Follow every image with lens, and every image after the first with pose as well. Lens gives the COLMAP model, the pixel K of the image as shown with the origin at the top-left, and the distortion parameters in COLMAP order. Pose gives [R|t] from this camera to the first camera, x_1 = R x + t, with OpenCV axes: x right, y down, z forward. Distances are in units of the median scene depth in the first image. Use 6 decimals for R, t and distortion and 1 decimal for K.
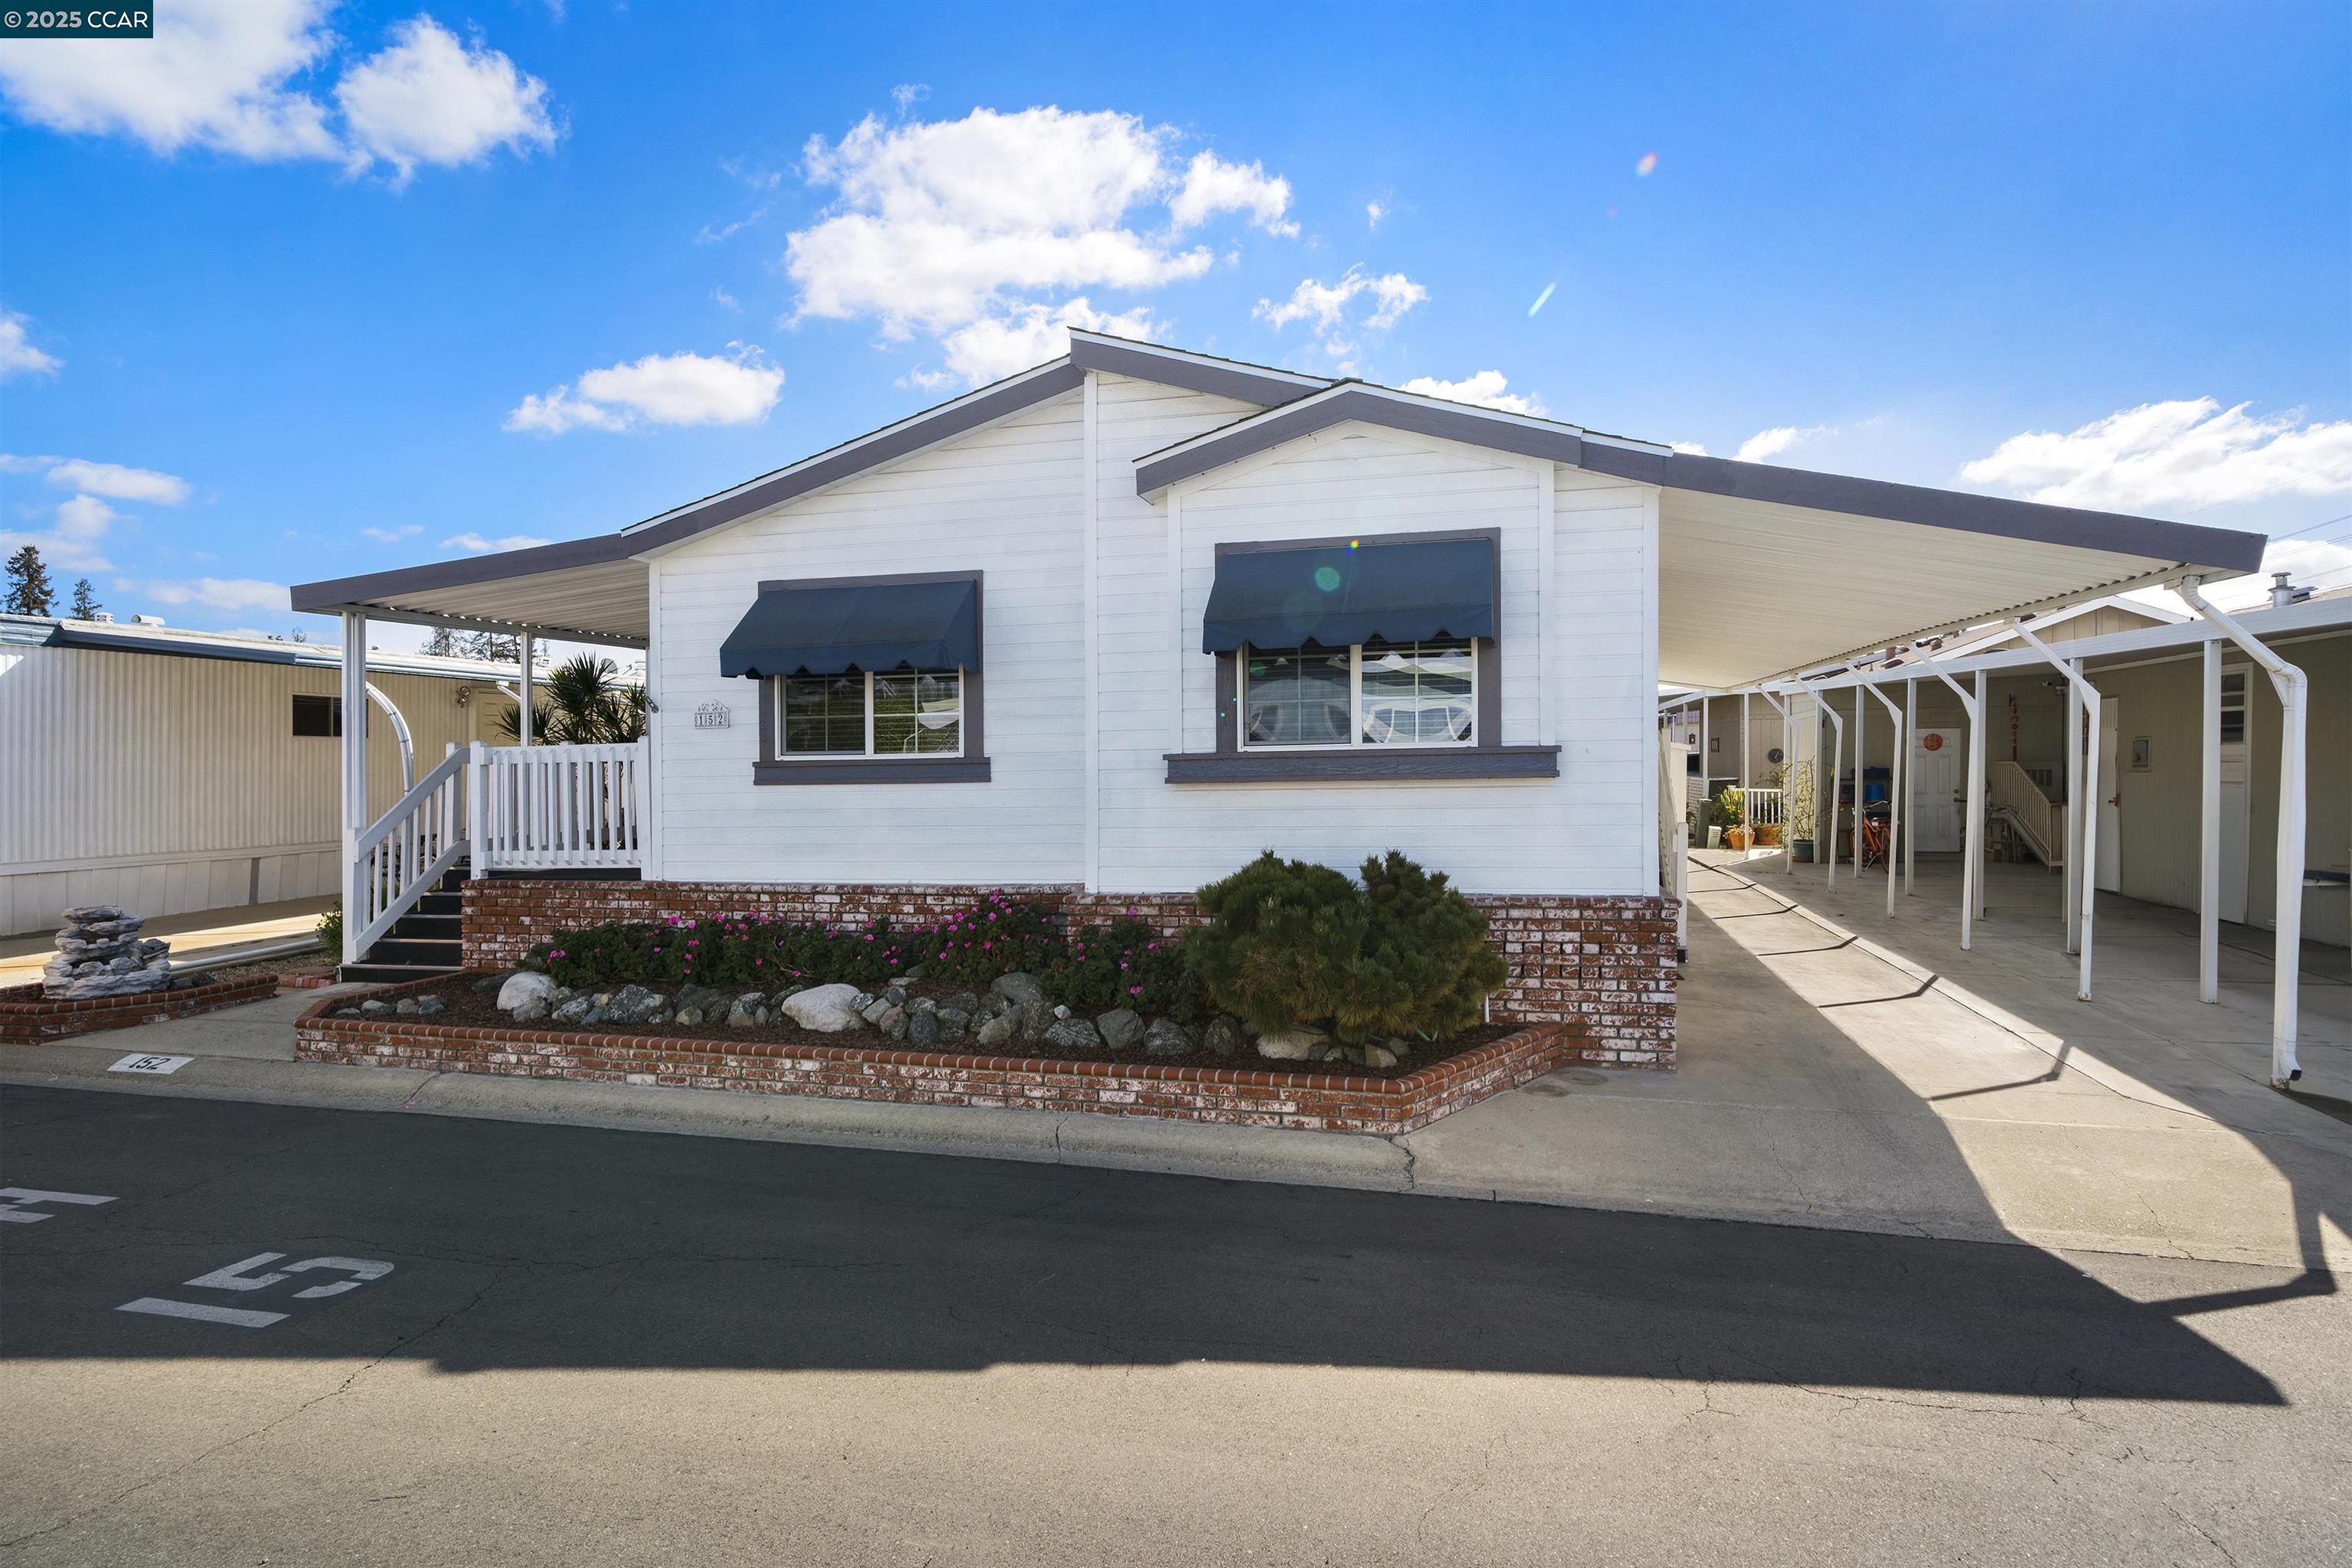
lens RADIAL K [[1258.8, 0, 1169.7], [0, 1258.8, 773.9], [0, 0, 1]] dist [0.001496, -0.000127]
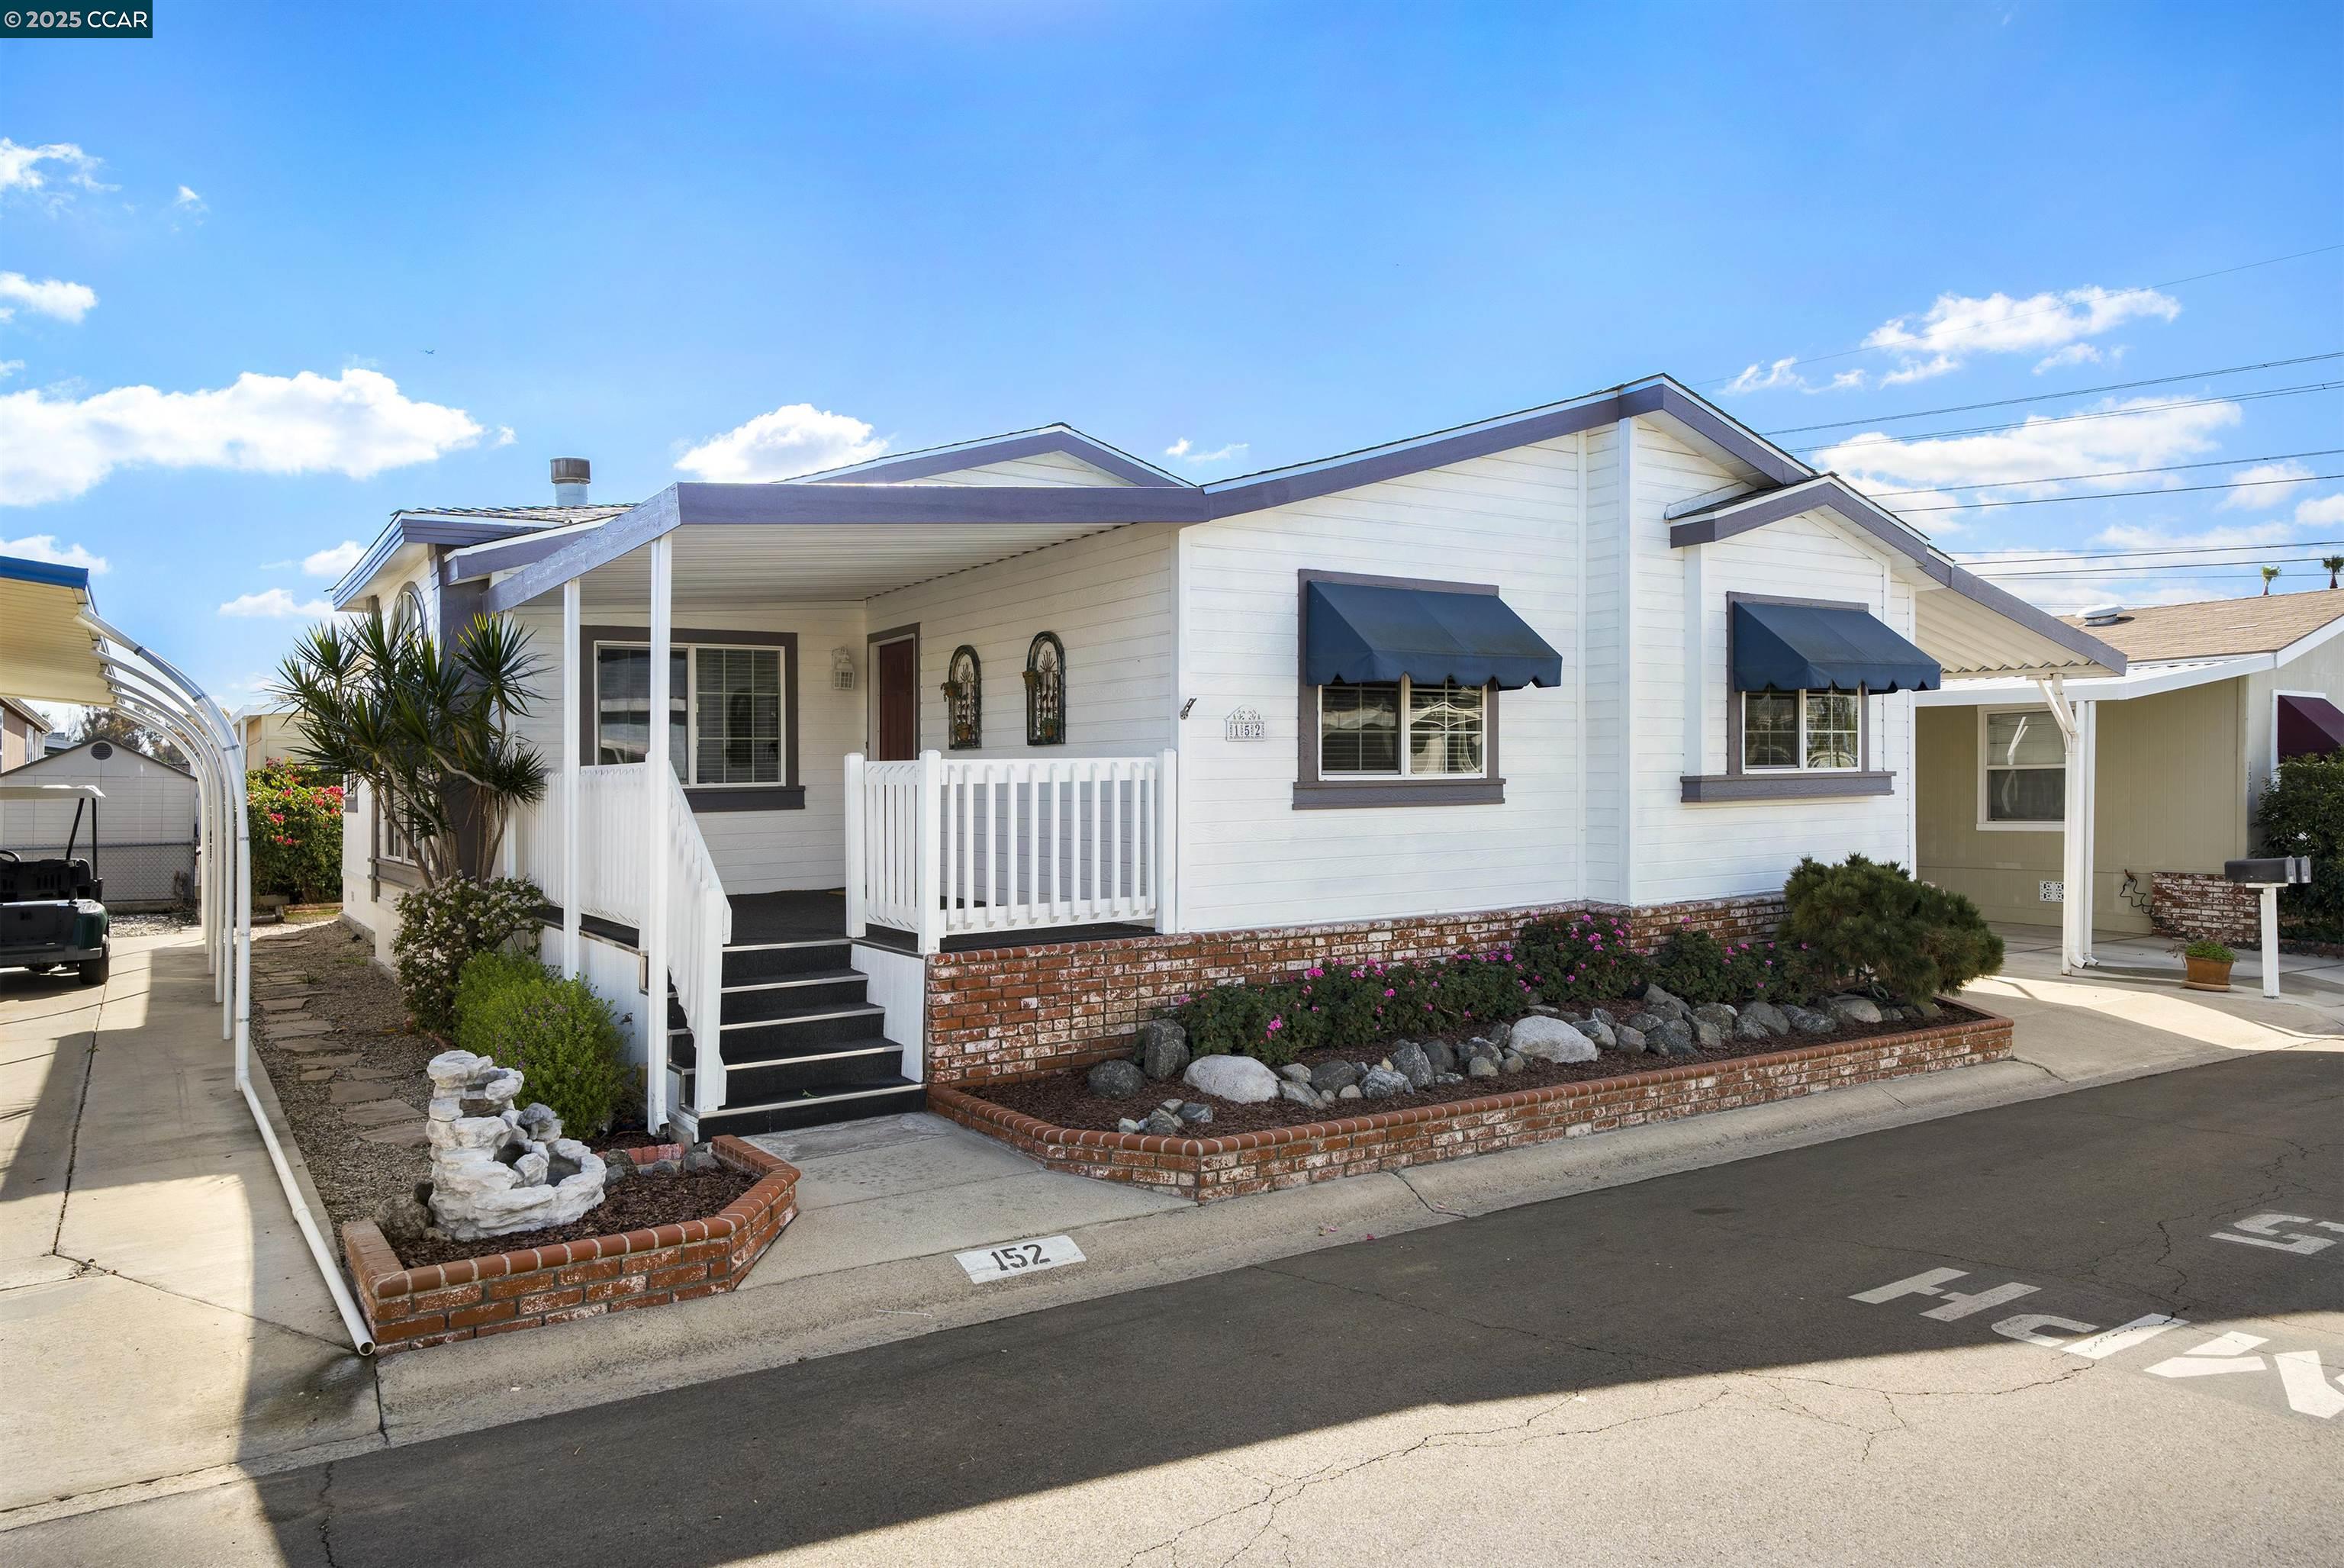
lens RADIAL K [[1400.4, 0, 1171.3], [0, 1400.4, 807.9], [0, 0, 1]] dist [0.001703, 0.000017]
pose [[0.713629, -0.004475, 0.700510, -1.088720], [0.015155, 0.999844, -0.009052, 0.015372], [-0.700360, 0.017076, 0.713585, 0.403899]]
